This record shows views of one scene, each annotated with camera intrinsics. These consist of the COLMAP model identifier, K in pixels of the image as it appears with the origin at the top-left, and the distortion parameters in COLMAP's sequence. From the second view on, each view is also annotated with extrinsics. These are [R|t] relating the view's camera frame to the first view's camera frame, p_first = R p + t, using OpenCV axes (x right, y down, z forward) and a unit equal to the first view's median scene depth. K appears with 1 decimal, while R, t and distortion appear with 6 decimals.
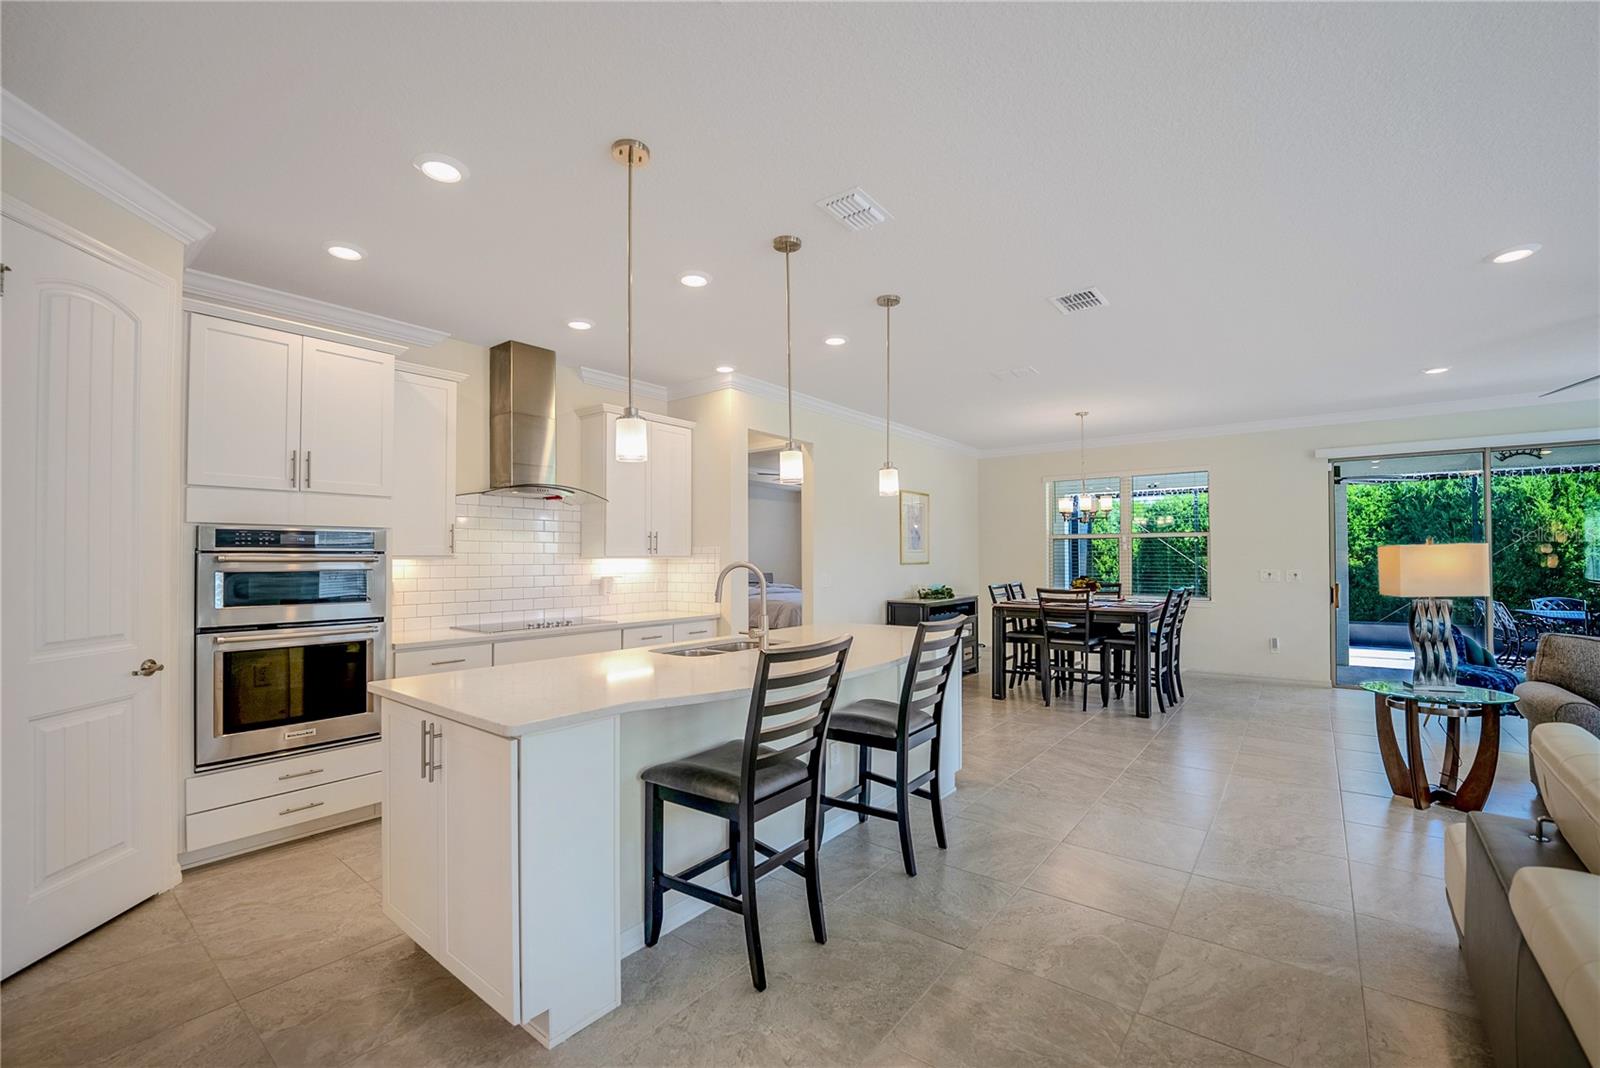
lens RADIAL K [[668.5, 0, 793.0], [0, 668.5, 536.8], [0, 0, 1]] dist [-0.027987, 0.001955]
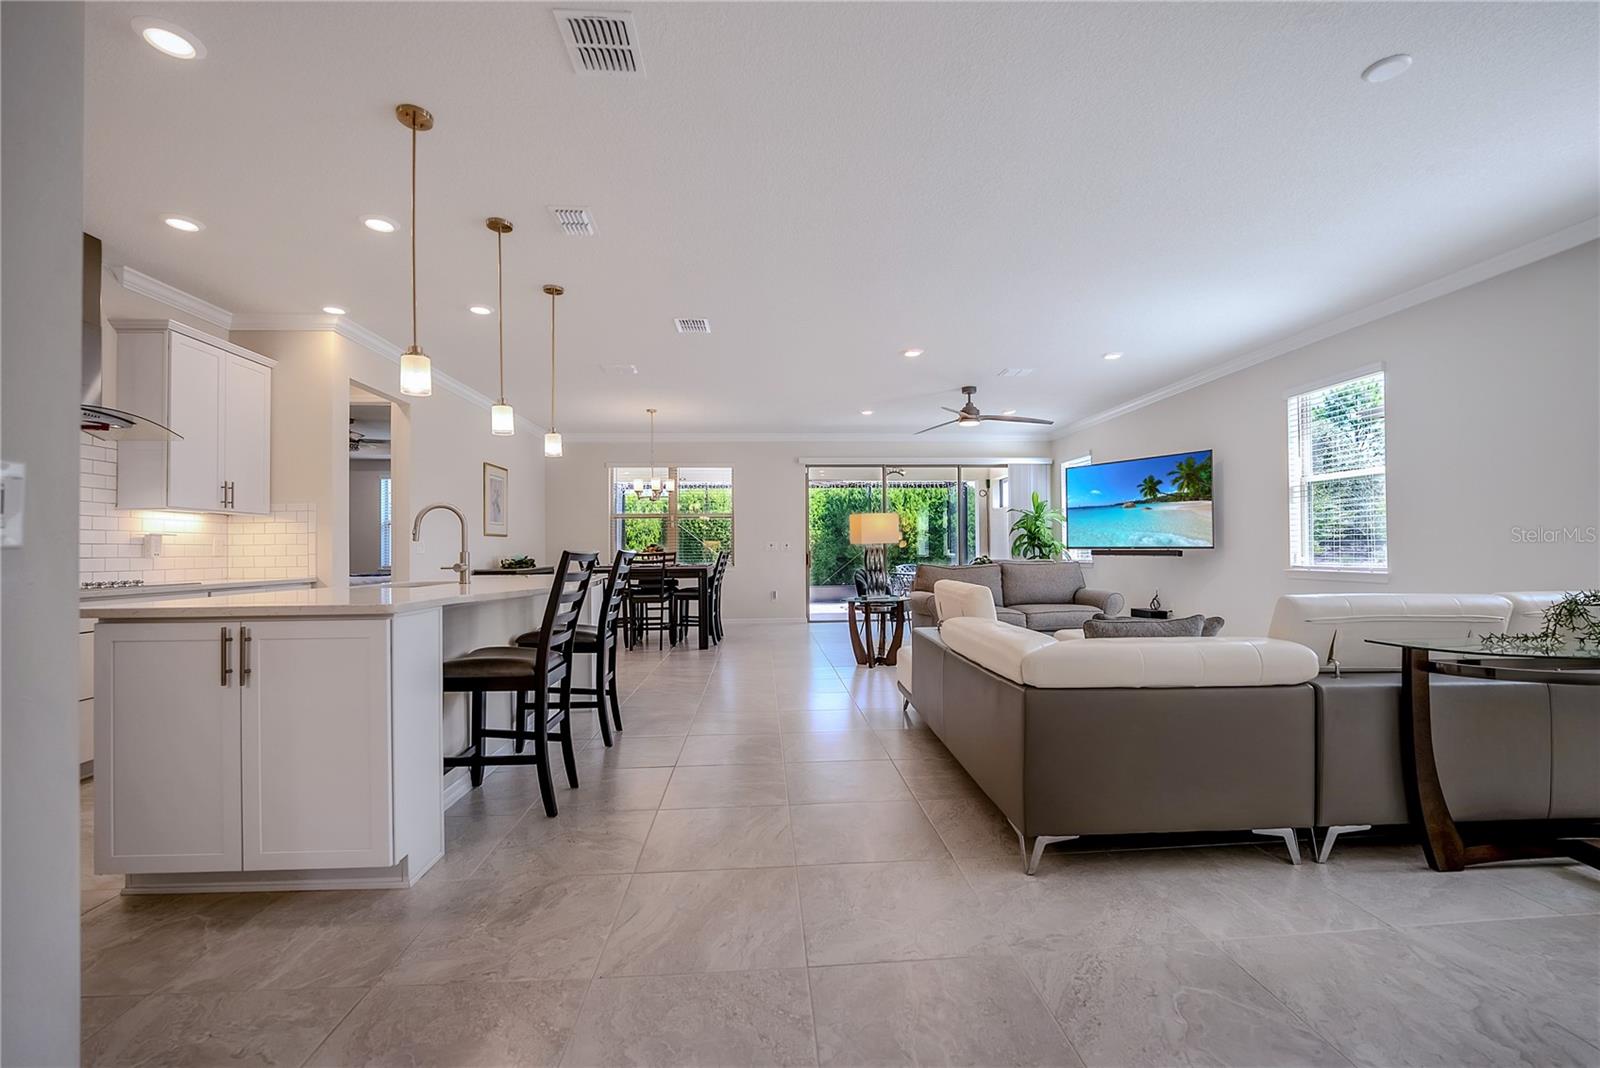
lens RADIAL K [[668.5, 0, 806.5], [0, 668.5, 530.1], [0, 0, 1]] dist [-0.027987, 0.001955]
pose [[0.739073, 0.017513, 0.673397, -0.287742], [-0.014555, 0.999844, -0.010027, 0.066227], [-0.673468, -0.002390, 0.739213, -0.147464]]
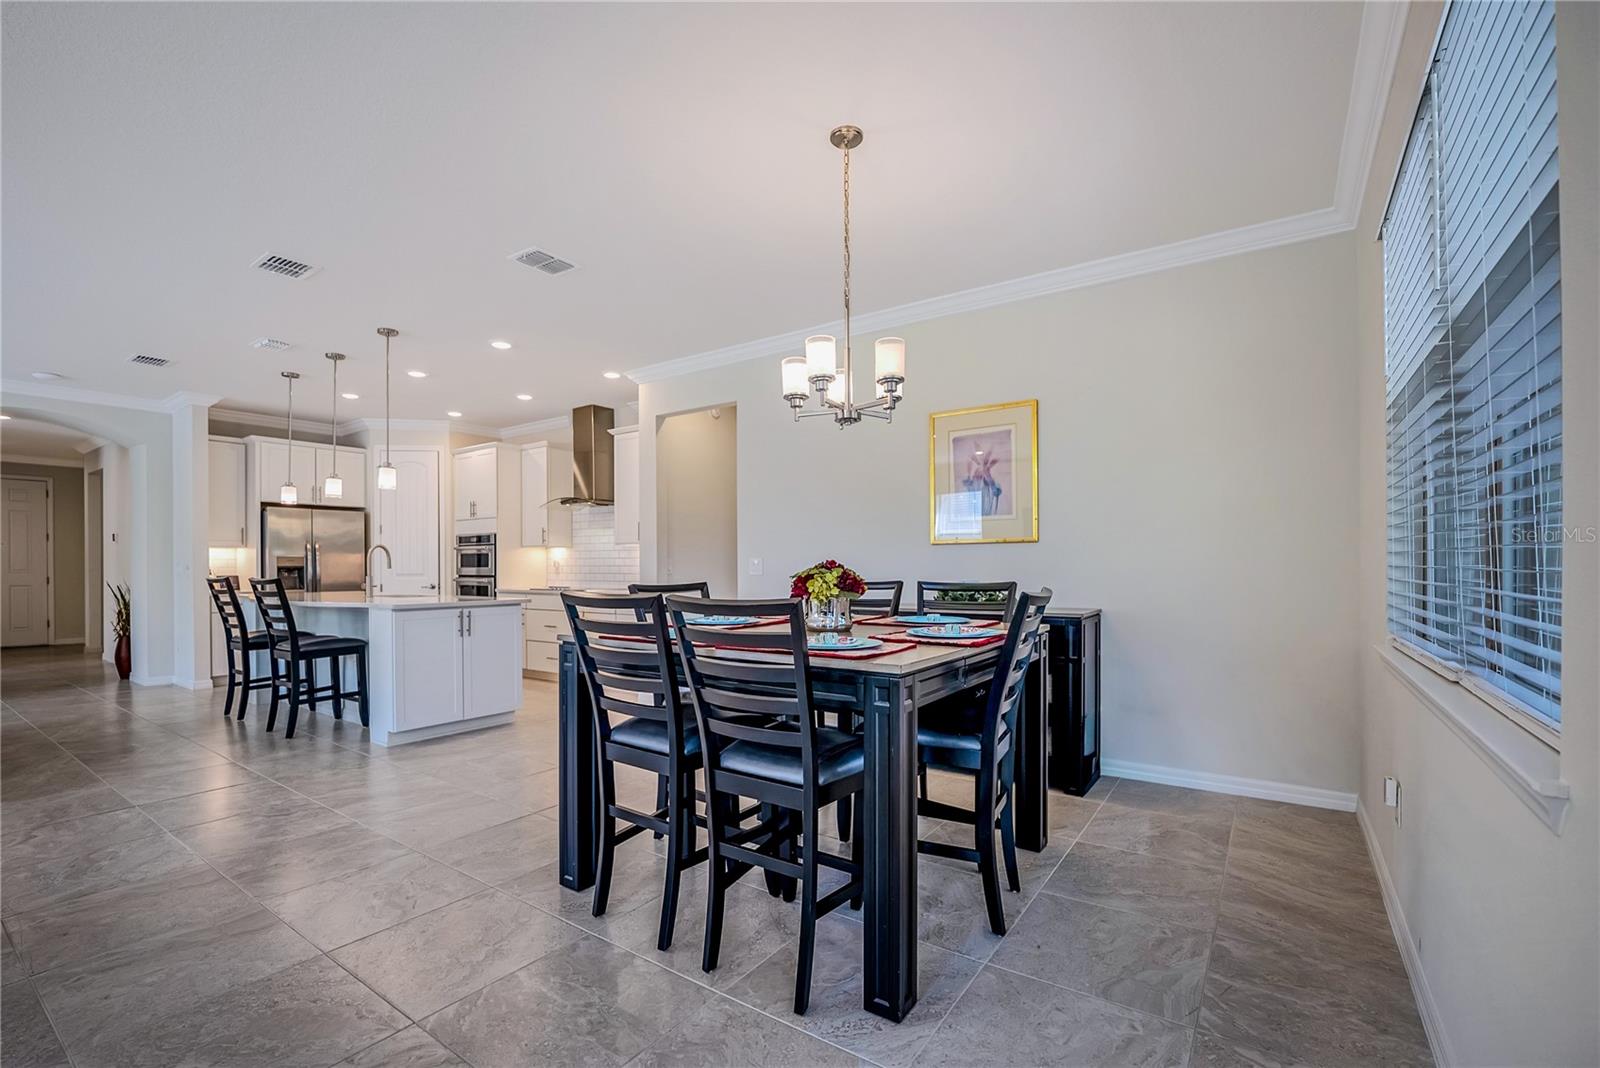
lens RADIAL K [[690.4, 0, 795.0], [0, 690.4, 567.6], [0, 0, 1]] dist [-0.022588, 0.001461]
pose [[0.055713, 0.008074, -0.998414, 1.351500], [0.038749, 0.999196, 0.010243, 0.094662], [0.997695, -0.039258, 0.055355, 1.552950]]
